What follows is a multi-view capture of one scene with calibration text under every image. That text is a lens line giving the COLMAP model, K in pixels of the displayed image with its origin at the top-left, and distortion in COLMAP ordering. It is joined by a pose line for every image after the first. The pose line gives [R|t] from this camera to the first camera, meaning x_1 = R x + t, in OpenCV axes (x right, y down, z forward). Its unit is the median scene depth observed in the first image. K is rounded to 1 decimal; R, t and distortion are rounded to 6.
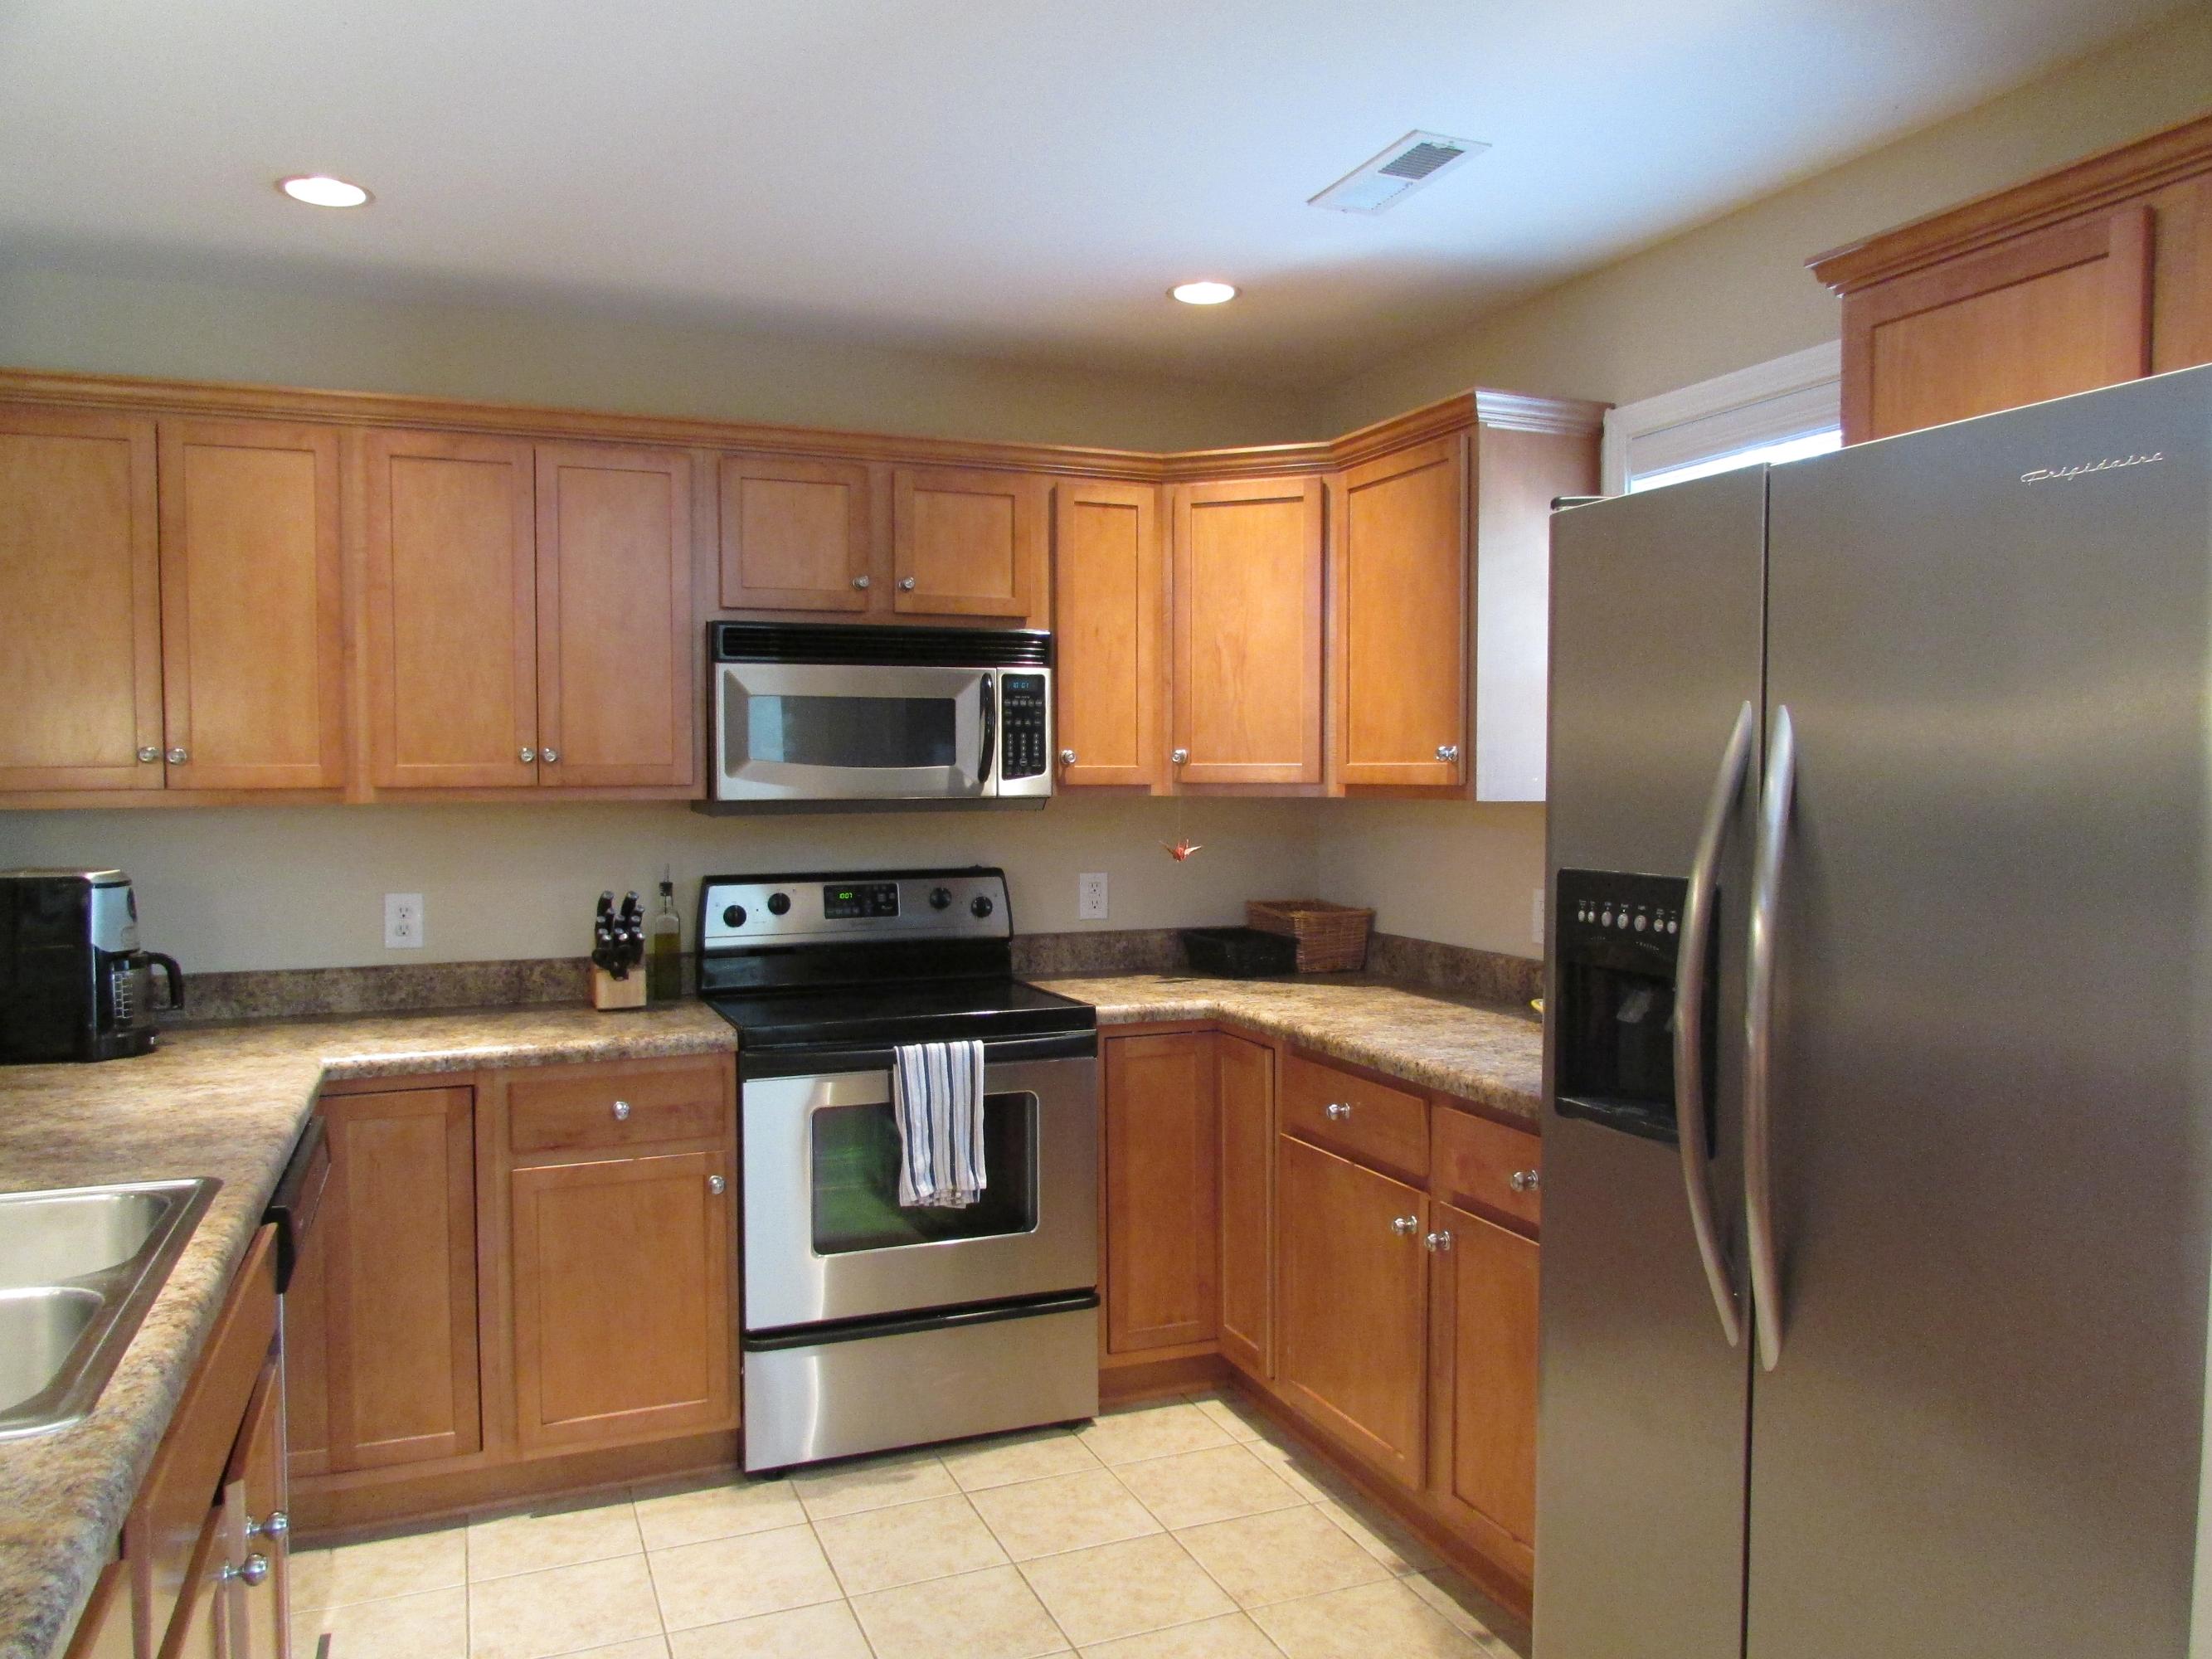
lens RADIAL K [[1592.1, 0, 1104.5], [0, 1592.1, 826.2], [0, 0, 1]] dist [-0.008161, 0.002574]
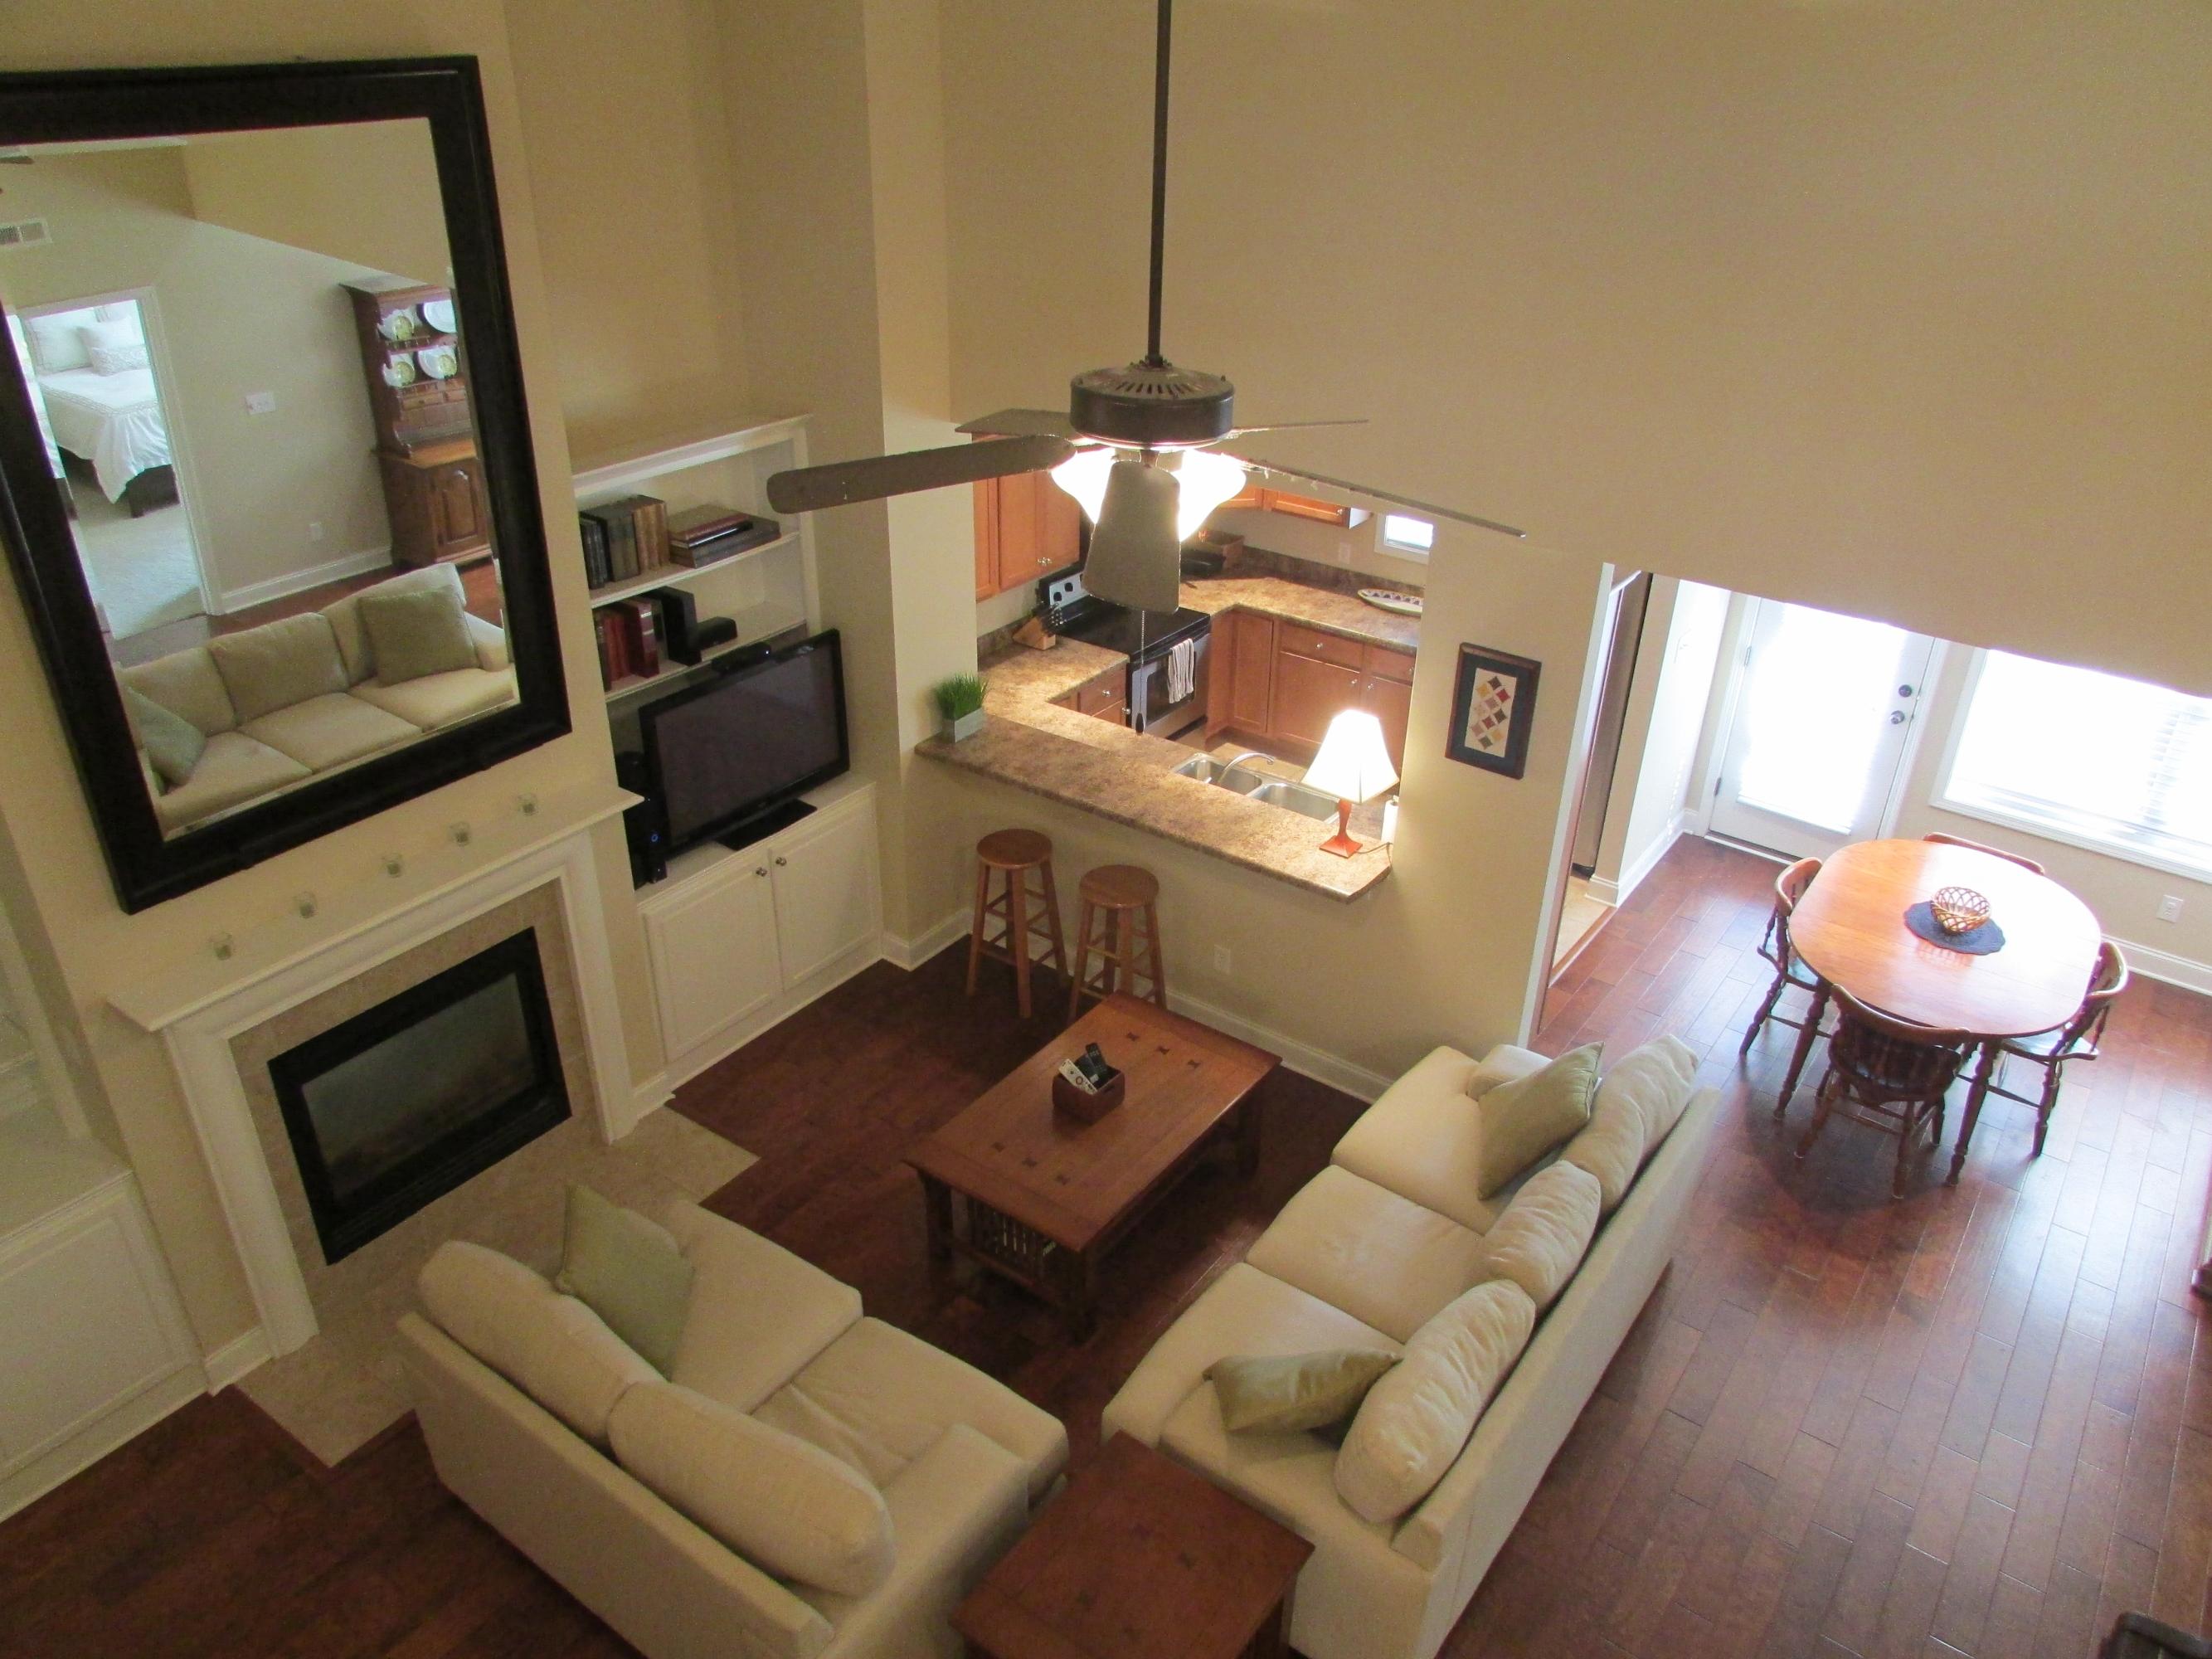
lens RADIAL K [[1592.1, 0, 1093.2], [0, 1592.1, 821.8], [0, 0, 1]] dist [-0.008161, 0.002574]
pose [[0.850881, -0.233460, 0.470635, -1.367125], [-0.000111, 0.895757, 0.444544, -0.686857], [-0.525358, -0.378307, 0.762156, -0.937291]]
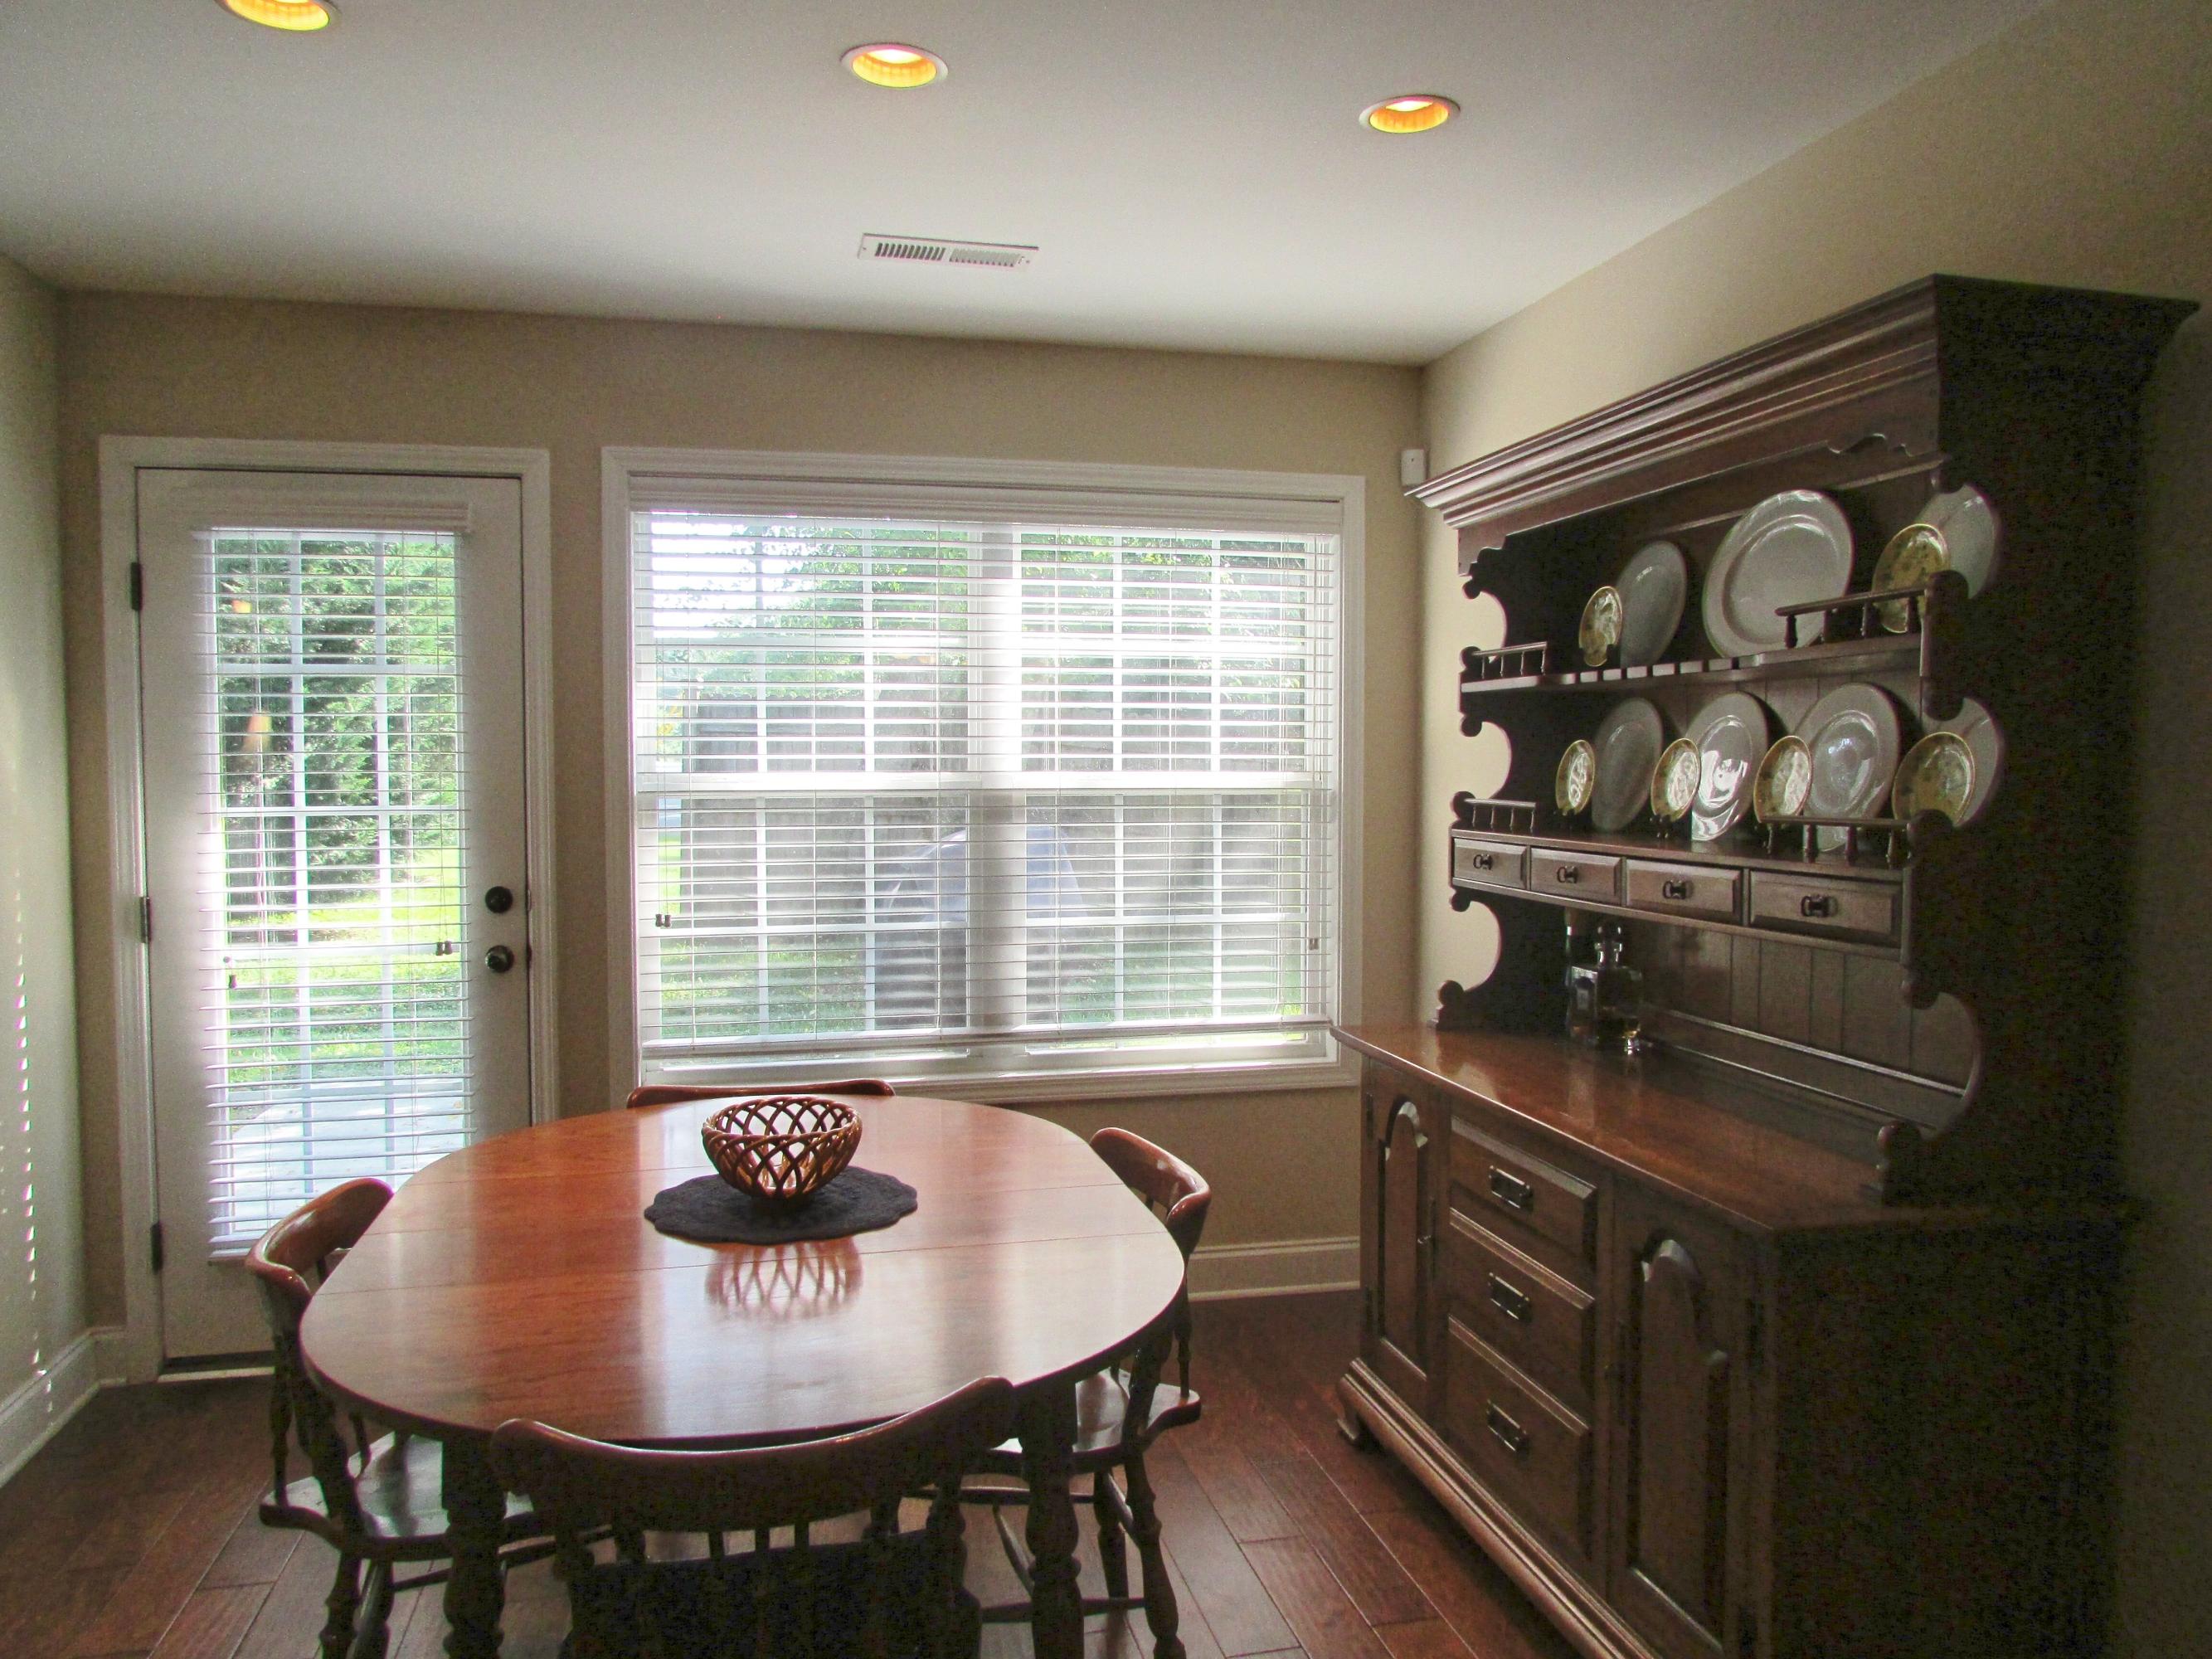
lens RADIAL K [[1592.1, 0, 1121.1], [0, 1592.1, 821.7], [0, 0, 1]] dist [-0.008161, 0.002574]
pose [[0.152613, -0.040901, 0.987439, -0.375335], [0.044813, 0.998402, 0.034429, 0.016208], [-0.987270, 0.038996, 0.154202, -0.391569]]
